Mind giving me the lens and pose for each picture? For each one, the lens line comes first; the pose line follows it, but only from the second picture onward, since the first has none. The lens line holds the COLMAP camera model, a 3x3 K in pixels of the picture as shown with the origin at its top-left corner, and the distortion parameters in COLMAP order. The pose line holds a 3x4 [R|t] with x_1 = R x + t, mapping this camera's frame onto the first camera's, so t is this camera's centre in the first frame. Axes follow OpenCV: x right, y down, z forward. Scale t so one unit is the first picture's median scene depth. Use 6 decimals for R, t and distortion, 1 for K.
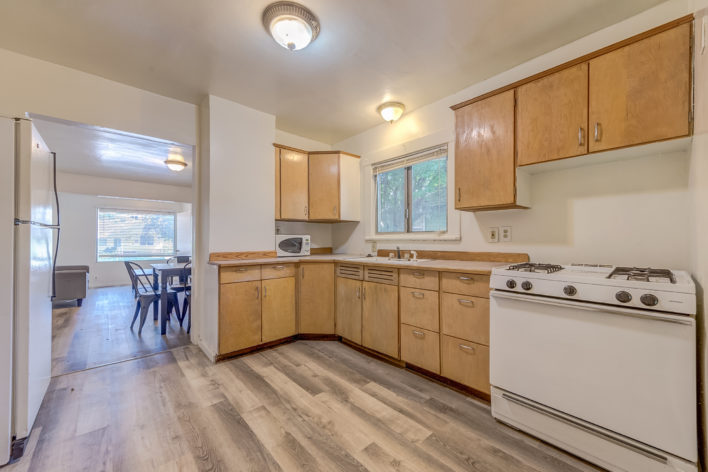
lens RADIAL K [[274.1, 0, 354.9], [0, 274.1, 237.8], [0, 0, 1]] dist [0.000544, 0.000251]
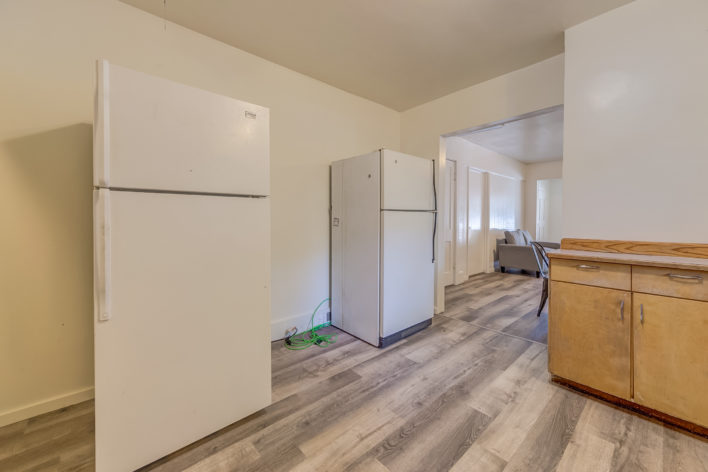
lens RADIAL K [[274.1, 0, 363.9], [0, 274.1, 222.1], [0, 0, 1]] dist [0.000544, 0.000251]
pose [[-0.004630, 0.007263, -0.999963, 0.303294], [0.004768, 0.999962, 0.007240, 0.001493], [0.999978, -0.004734, -0.004665, 0.561045]]
